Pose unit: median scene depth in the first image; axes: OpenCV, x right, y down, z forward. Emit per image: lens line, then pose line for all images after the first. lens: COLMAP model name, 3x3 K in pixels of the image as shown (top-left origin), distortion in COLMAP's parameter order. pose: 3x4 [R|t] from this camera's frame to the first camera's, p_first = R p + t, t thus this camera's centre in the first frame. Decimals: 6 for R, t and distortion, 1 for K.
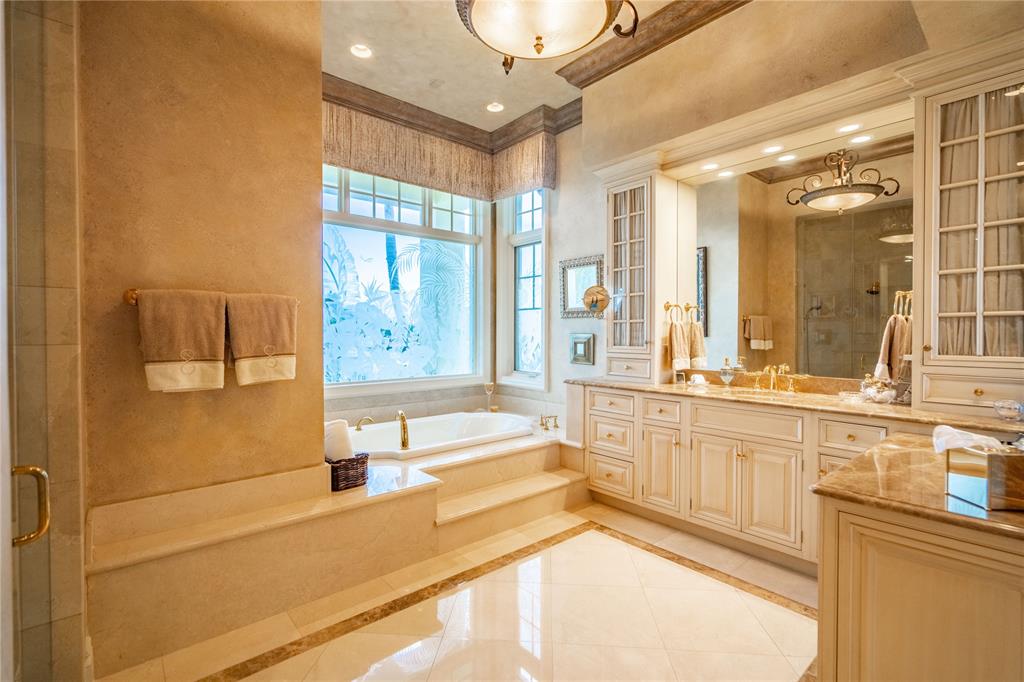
lens RADIAL K [[469.6, 0, 510.5], [0, 469.6, 336.5], [0, 0, 1]] dist [-0.004142, 0.000244]
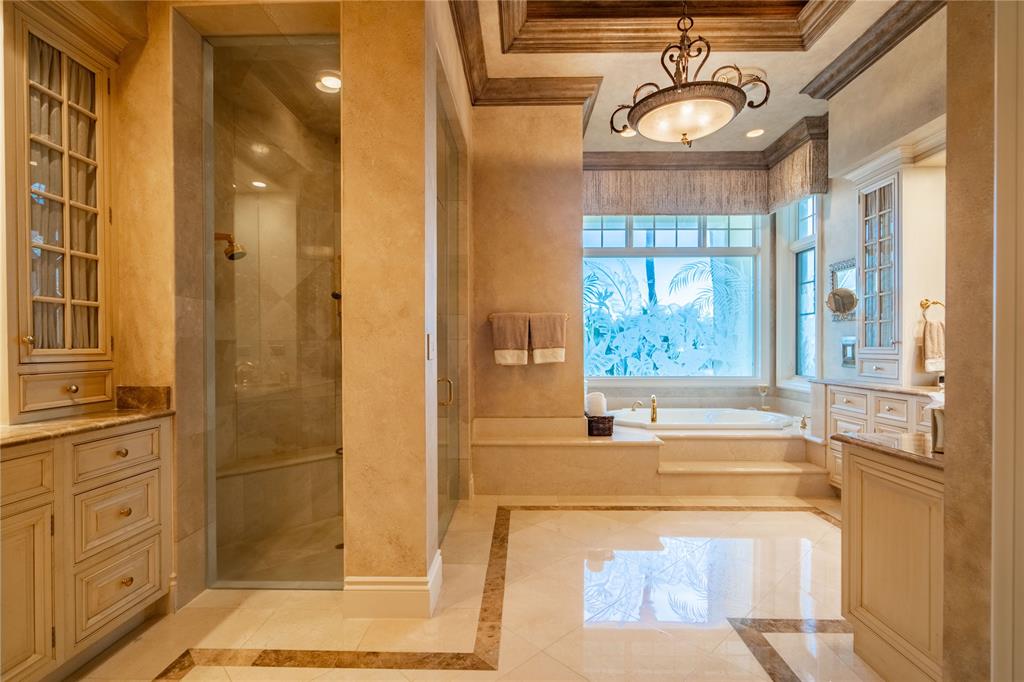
lens RADIAL K [[464.5, 0, 504.7], [0, 464.5, 340.0], [0, 0, 1]] dist [0.000272, -0.000121]
pose [[0.741515, -0.009771, -0.670865, 0.341524], [-0.004072, 0.999810, -0.019062, 0.029667], [0.670924, 0.016866, 0.741334, -0.262293]]
